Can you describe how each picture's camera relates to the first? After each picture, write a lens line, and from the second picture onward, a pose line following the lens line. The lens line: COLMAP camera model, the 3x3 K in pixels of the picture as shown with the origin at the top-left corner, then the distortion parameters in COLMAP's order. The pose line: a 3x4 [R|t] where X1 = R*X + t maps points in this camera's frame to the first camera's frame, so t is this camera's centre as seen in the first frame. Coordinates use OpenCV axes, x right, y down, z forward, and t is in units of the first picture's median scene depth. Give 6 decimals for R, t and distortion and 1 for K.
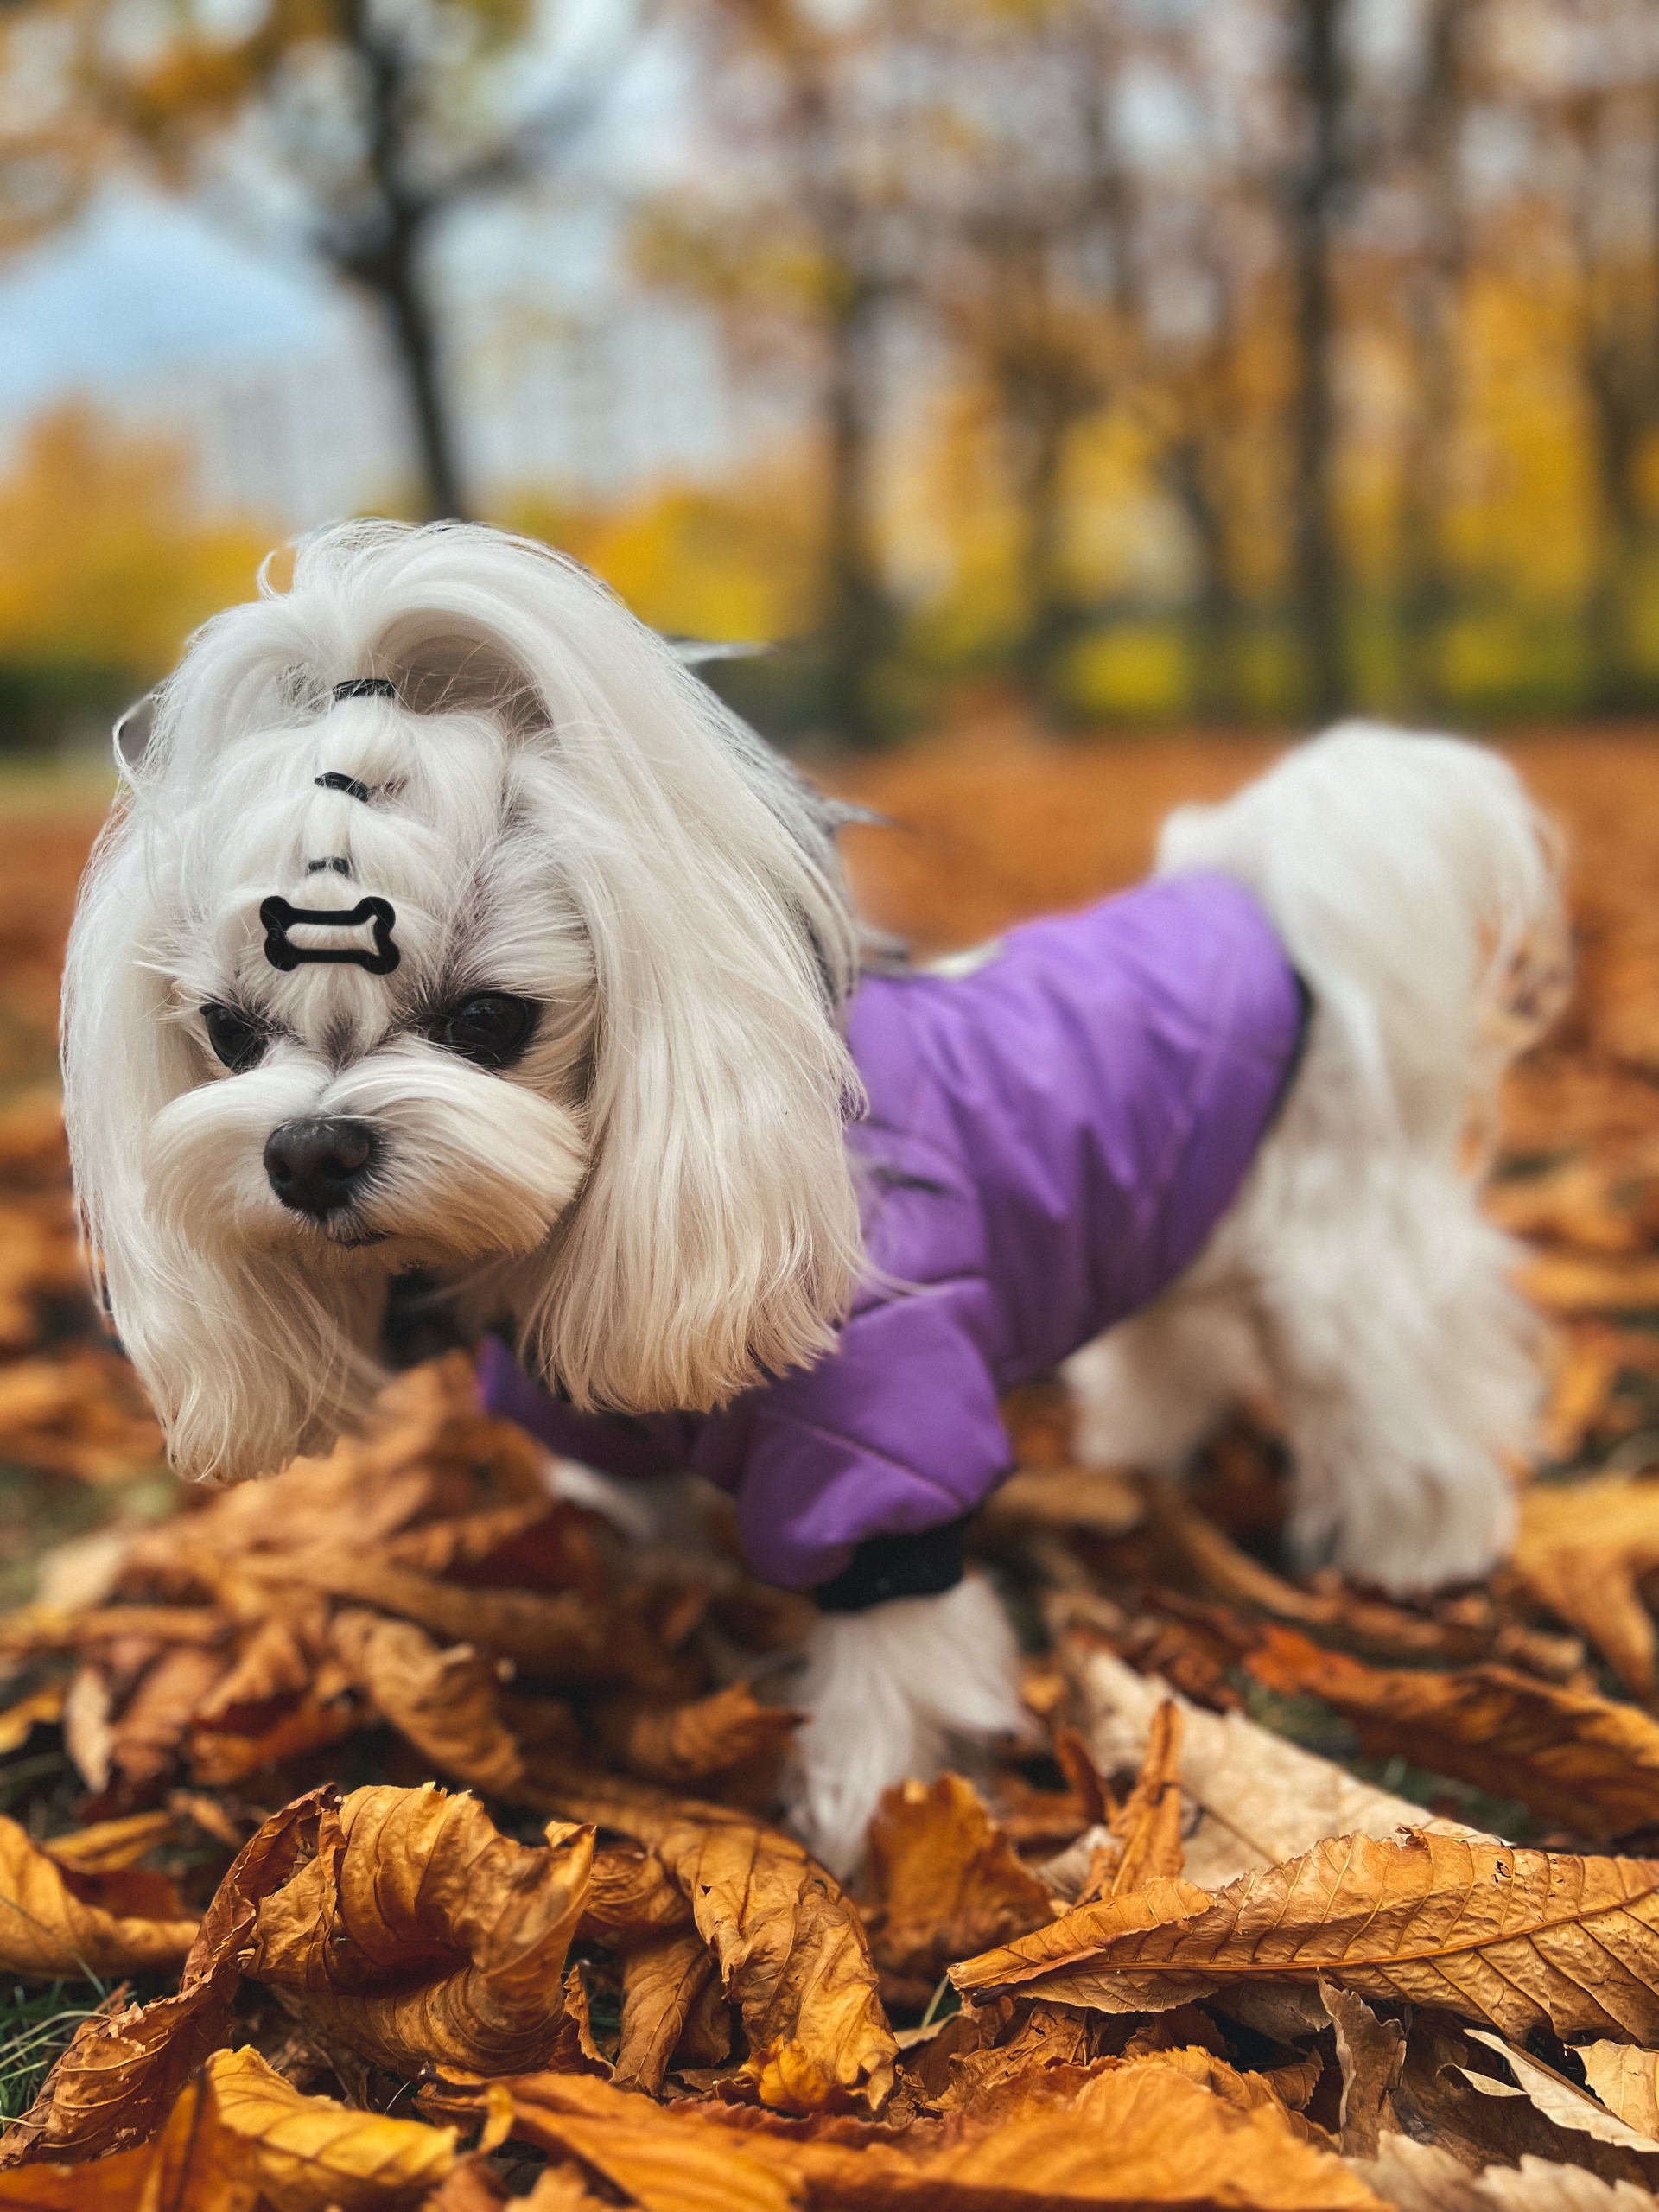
lens RADIAL K [[1679.6, 0, 829.5], [0, 1679.6, 1106.0], [0, 0, 1]] dist [-0.008597, -0.004031]
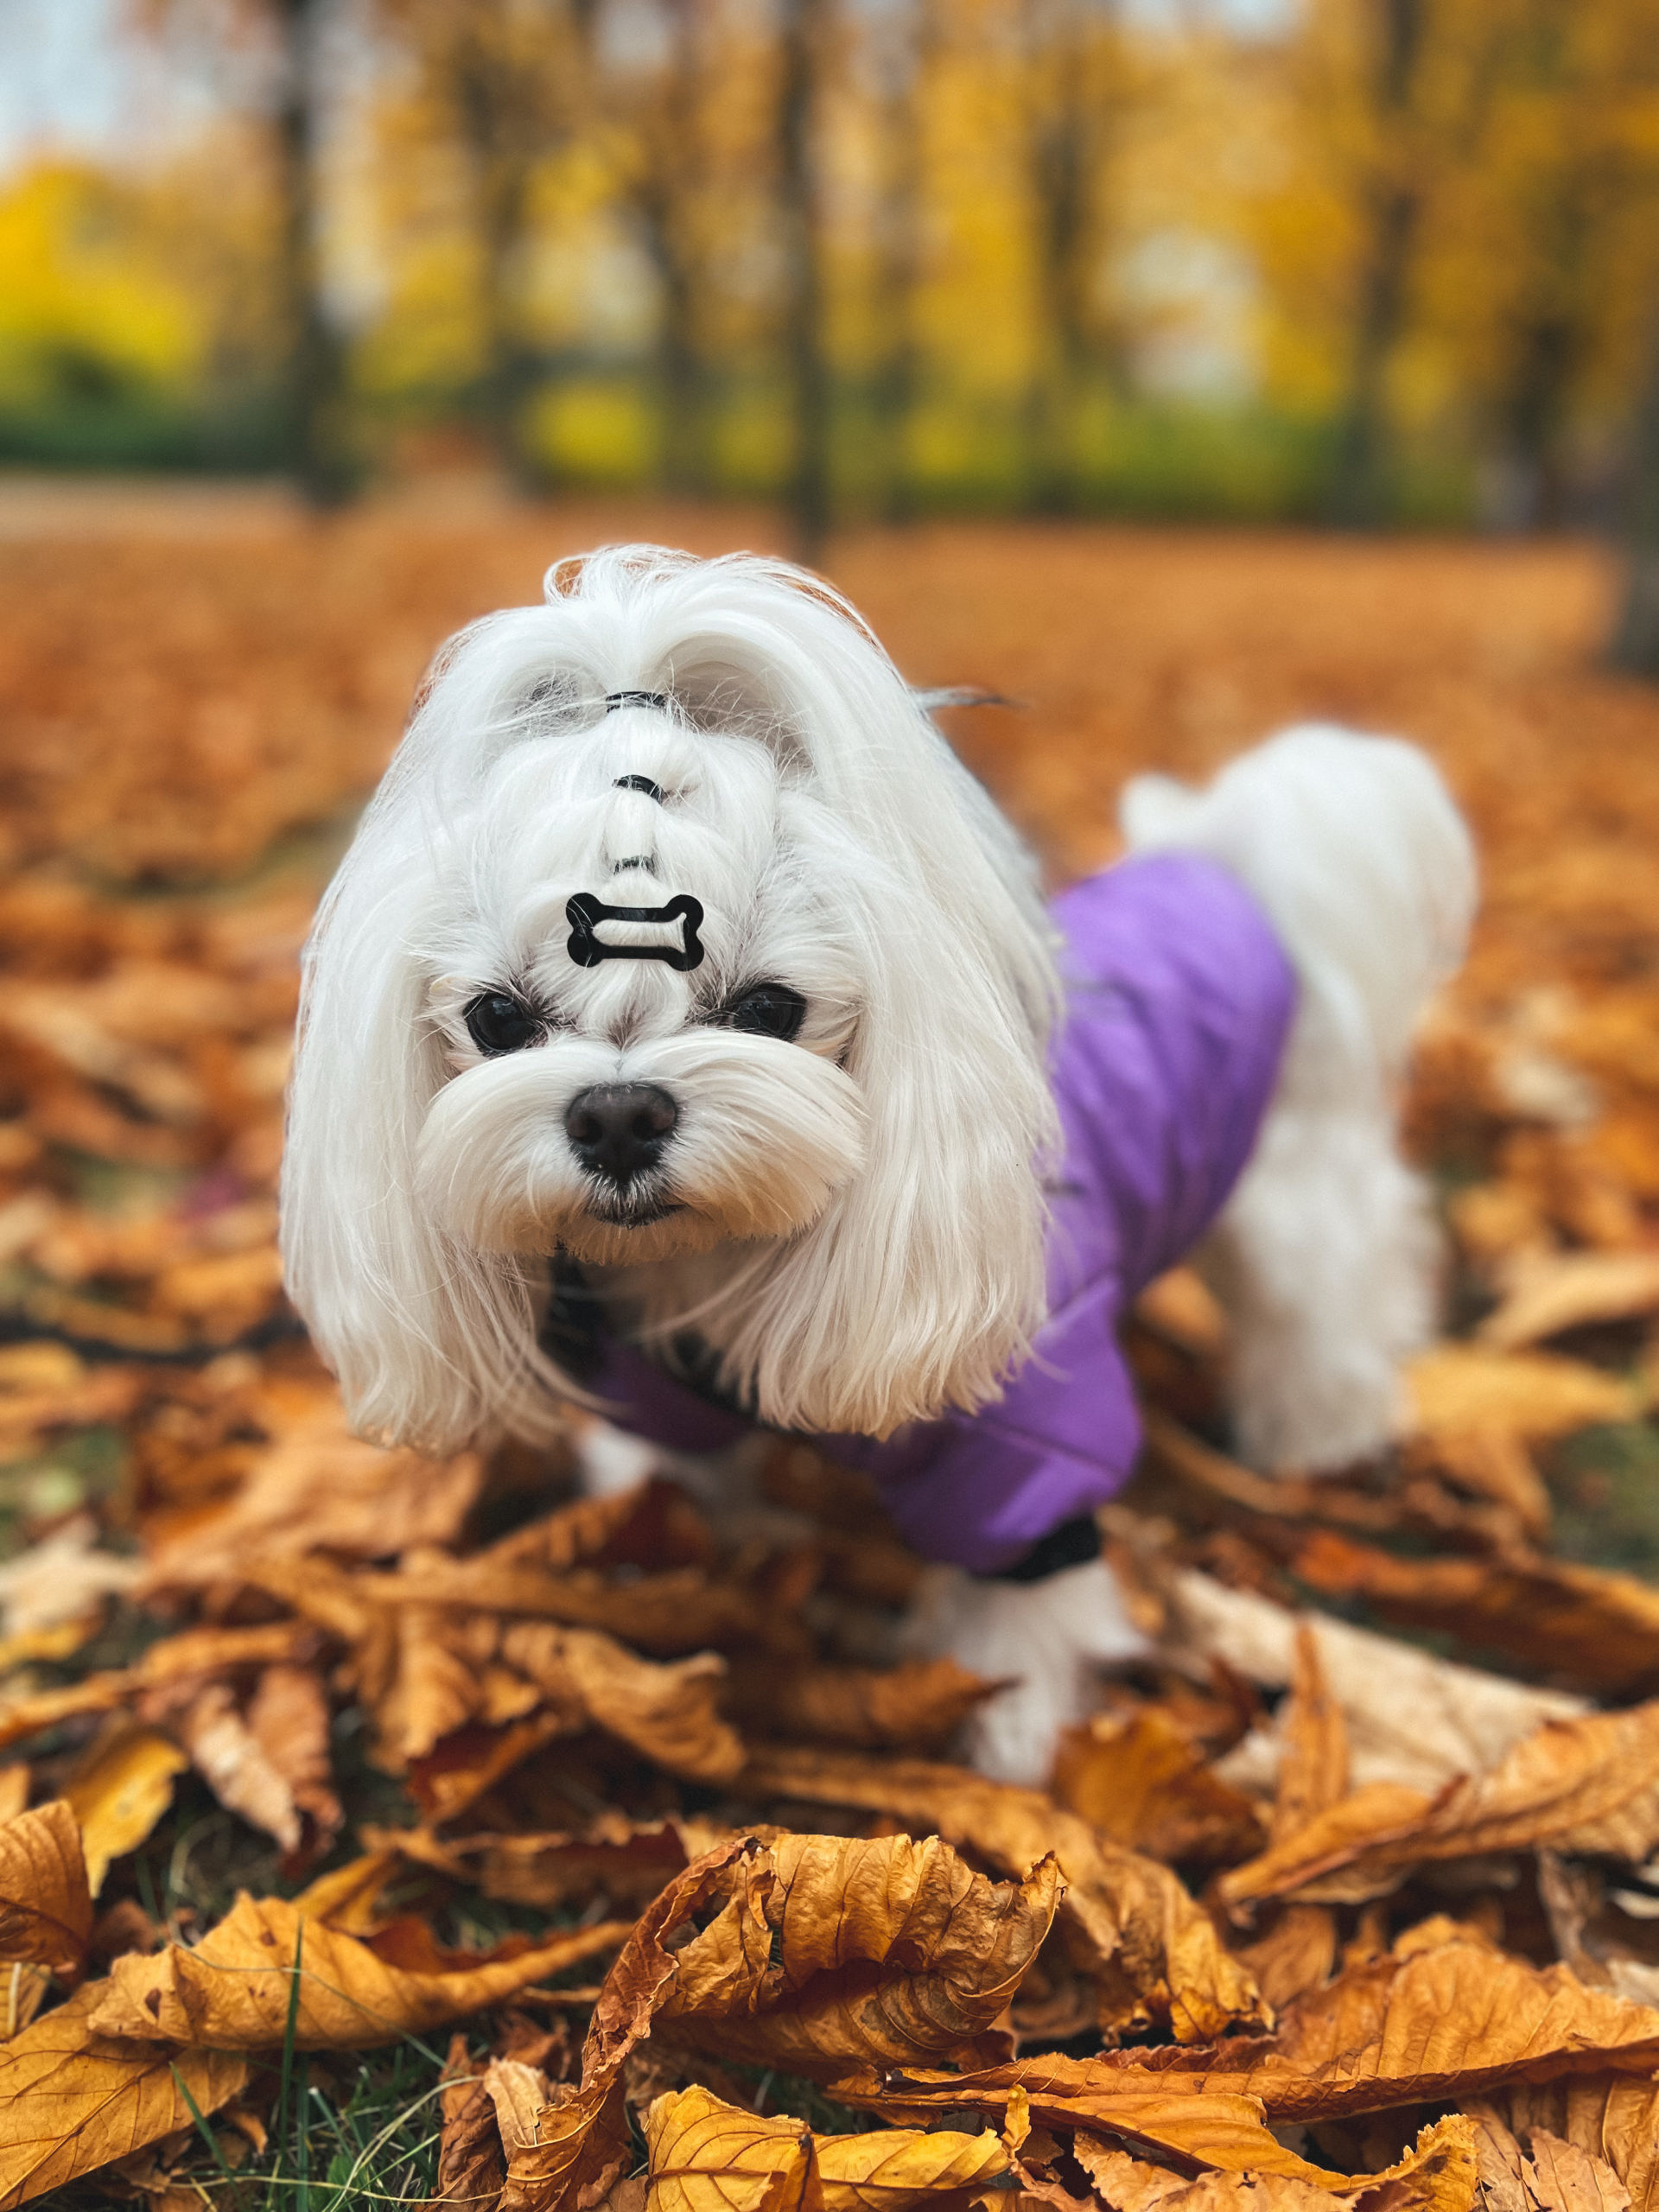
lens RADIAL K [[1665.8, 0, 829.5], [0, 1665.8, 1106.0], [0, 0, 1]] dist [-0.002073, -0.006135]
pose [[0.945894, -0.034793, 0.322605, -0.511844], [-0.010396, 0.990474, 0.137304, -0.178841], [-0.324309, -0.133229, 0.936522, 0.051939]]
